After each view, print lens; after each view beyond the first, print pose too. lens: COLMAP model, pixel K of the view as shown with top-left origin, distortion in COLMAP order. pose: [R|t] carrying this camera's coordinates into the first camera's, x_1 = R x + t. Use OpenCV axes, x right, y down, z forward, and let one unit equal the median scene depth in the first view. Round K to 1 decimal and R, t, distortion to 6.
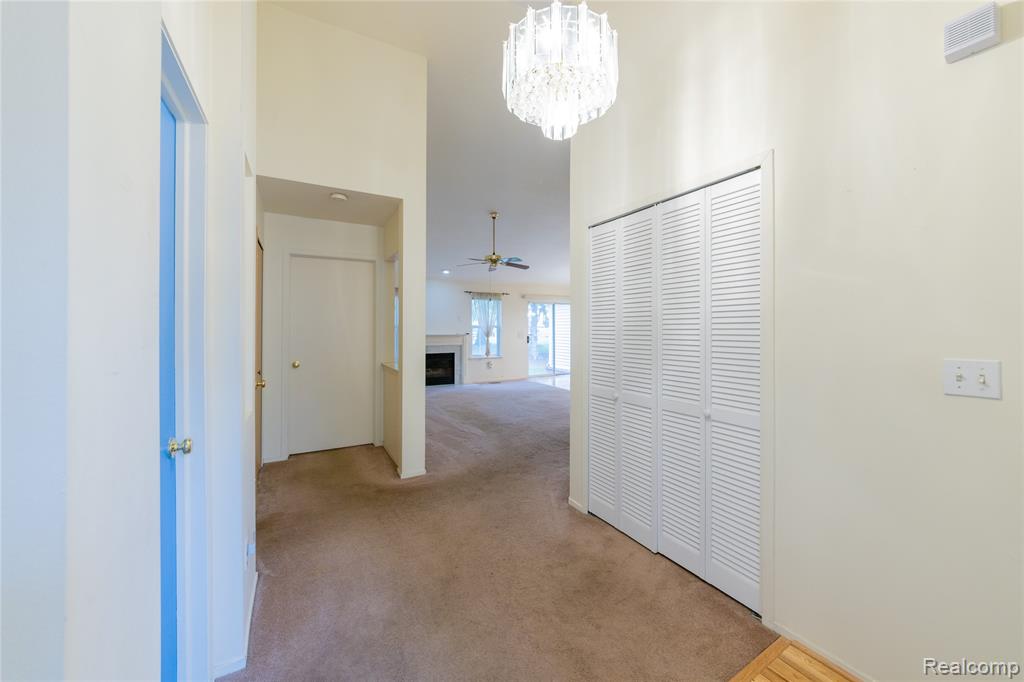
lens RADIAL K [[381.1, 0, 512.0], [0, 381.1, 341.0], [0, 0, 1]] dist [-0.000423, -0.000021]
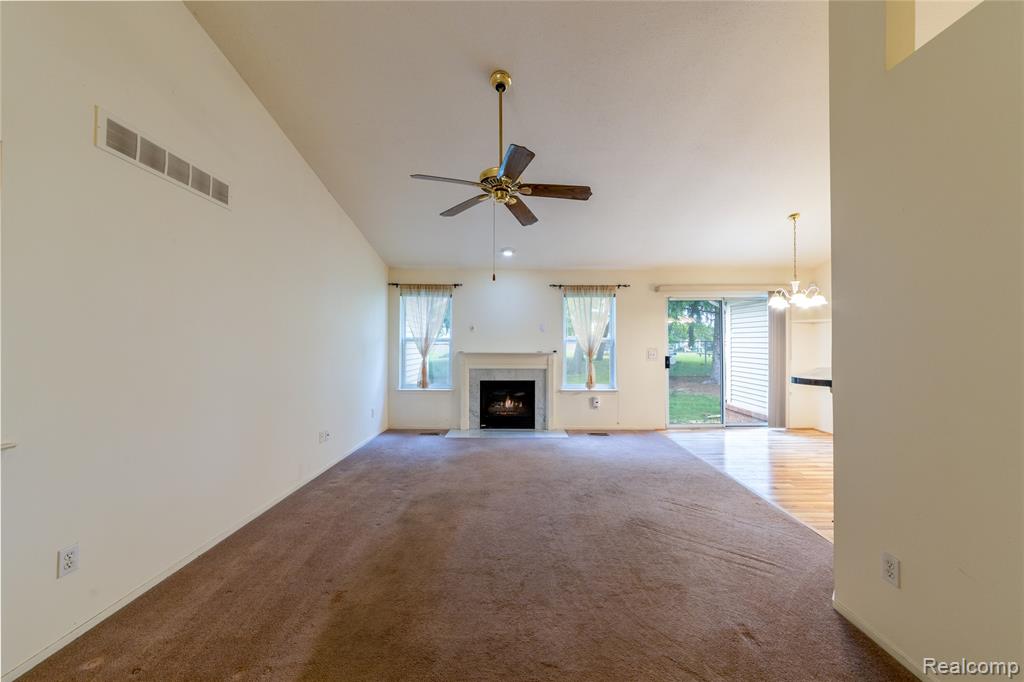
lens RADIAL K [[359.0, 0, 512.0], [0, 359.0, 341.0], [0, 0, 1]] dist [0.000383, 0.000173]
pose [[0.877888, 0.000357, -0.478866, 0.105092], [-0.018139, 0.999307, -0.032509, -0.015640], [0.478523, 0.037226, 0.877286, 0.441241]]
